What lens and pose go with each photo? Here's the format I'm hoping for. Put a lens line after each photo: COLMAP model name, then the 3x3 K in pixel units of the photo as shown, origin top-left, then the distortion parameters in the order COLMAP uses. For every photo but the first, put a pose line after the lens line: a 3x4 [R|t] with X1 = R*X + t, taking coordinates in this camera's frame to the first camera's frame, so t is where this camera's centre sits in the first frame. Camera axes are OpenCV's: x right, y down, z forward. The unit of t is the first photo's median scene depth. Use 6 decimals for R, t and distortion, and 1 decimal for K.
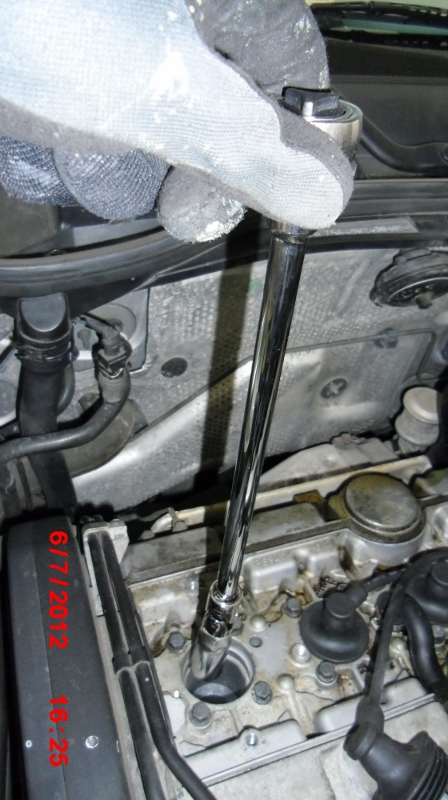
lens RADIAL K [[644.1, 0, 224.0], [0, 644.1, 400.0], [0, 0, 1]] dist [0.005360, -0.014402]
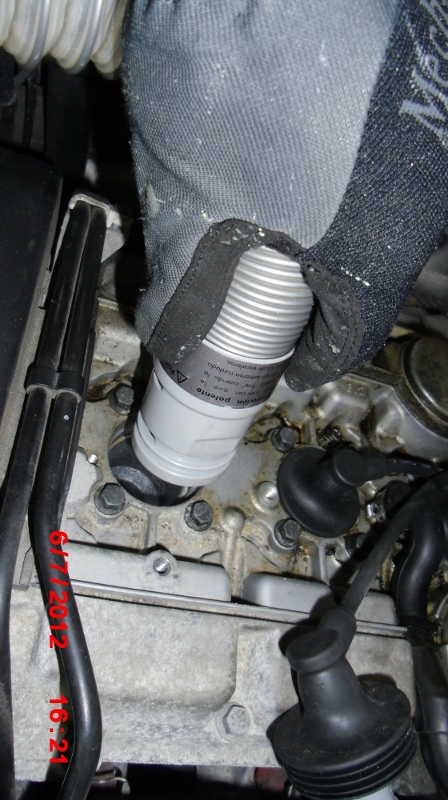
lens RADIAL K [[588.0, 0, 224.0], [0, 588.0, 400.0], [0, 0, 1]] dist [0.005326, 0.004080]
pose [[0.865804, 0.489159, 0.105391, -0.047636], [-0.500017, 0.837706, 0.219615, 0.186703], [0.019140, -0.242841, 0.969877, 0.390085]]
